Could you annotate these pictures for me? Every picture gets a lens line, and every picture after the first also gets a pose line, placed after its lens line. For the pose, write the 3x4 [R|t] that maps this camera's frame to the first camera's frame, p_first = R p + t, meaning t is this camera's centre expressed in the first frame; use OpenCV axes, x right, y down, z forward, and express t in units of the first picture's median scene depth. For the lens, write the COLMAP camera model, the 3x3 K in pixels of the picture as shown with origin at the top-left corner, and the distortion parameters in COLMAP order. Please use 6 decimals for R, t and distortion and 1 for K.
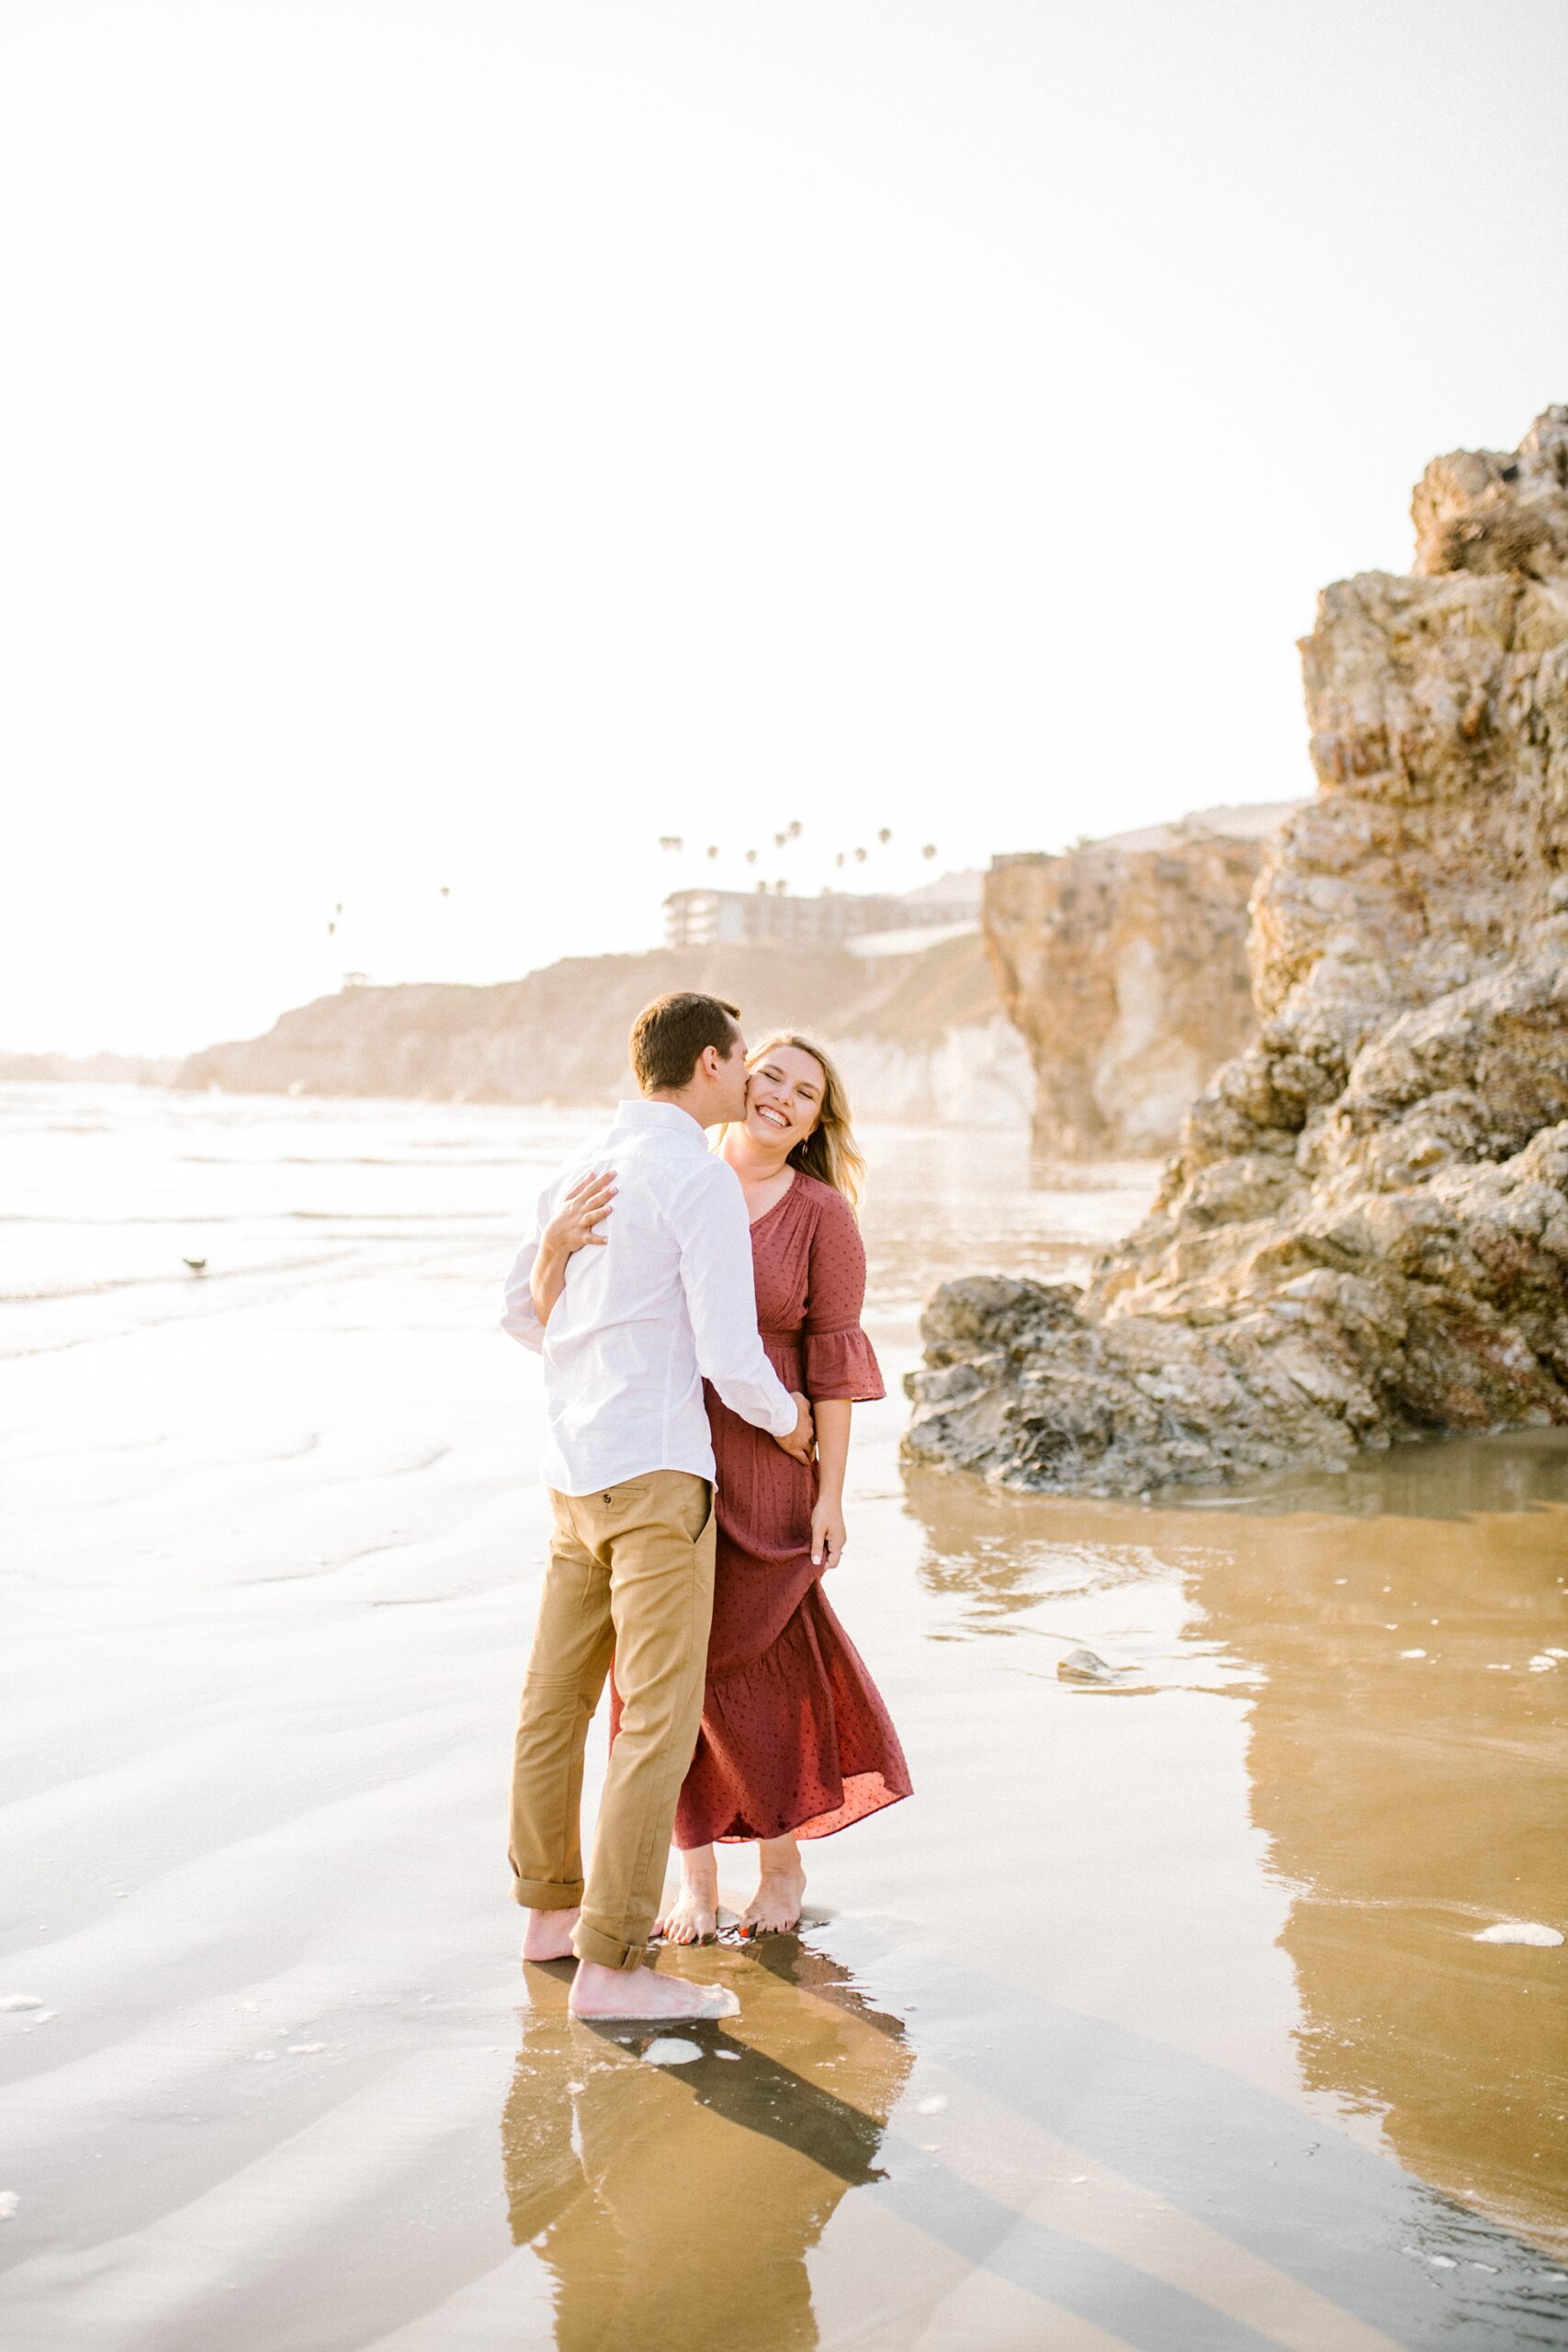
lens RADIAL K [[2144.8, 0, 784.0], [0, 2144.8, 1176.0], [0, 0, 1]] dist [-0.016055, 0.017173]
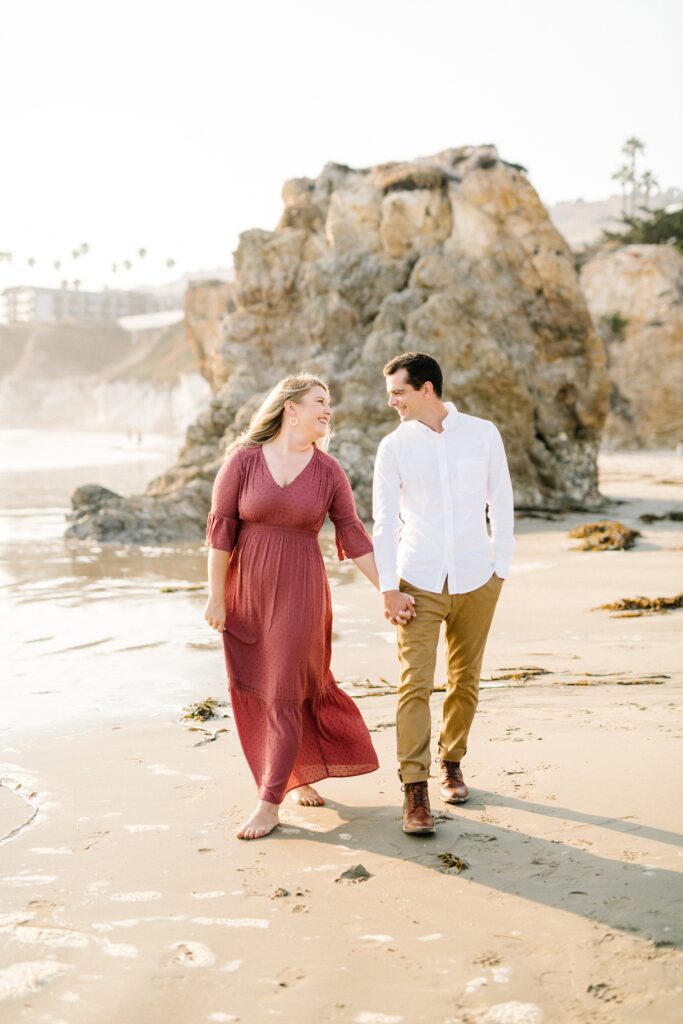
lens RADIAL K [[1379.7, 0, 341.5], [0, 1379.7, 512.0], [0, 0, 1]] dist [-0.020937, 0.000461]
pose [[0.983180, -0.022956, 0.181192, 0.011470], [0.017071, 0.999277, 0.033975, 0.003275], [-0.181841, -0.030311, 0.982861, -0.141435]]
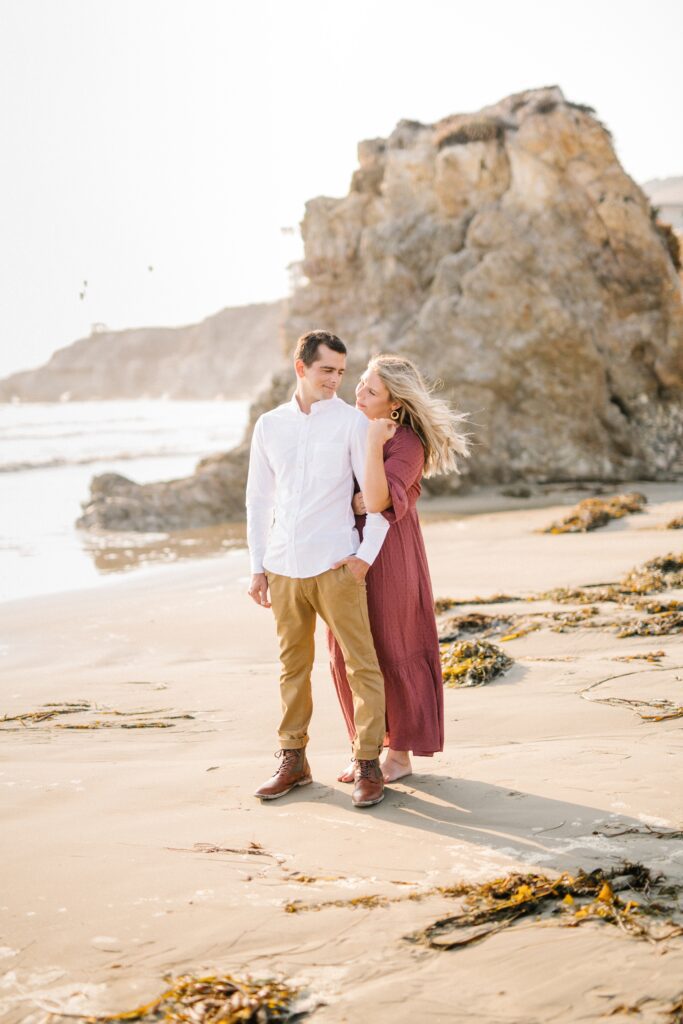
lens RADIAL K [[1379.7, 0, 341.5], [0, 1379.7, 512.0], [0, 0, 1]] dist [-0.020937, 0.000461]
pose [[0.997754, -0.054415, -0.039074, 0.067061], [0.056482, 0.996948, 0.053898, 0.002126], [0.036021, -0.055984, 0.997782, -0.132457]]
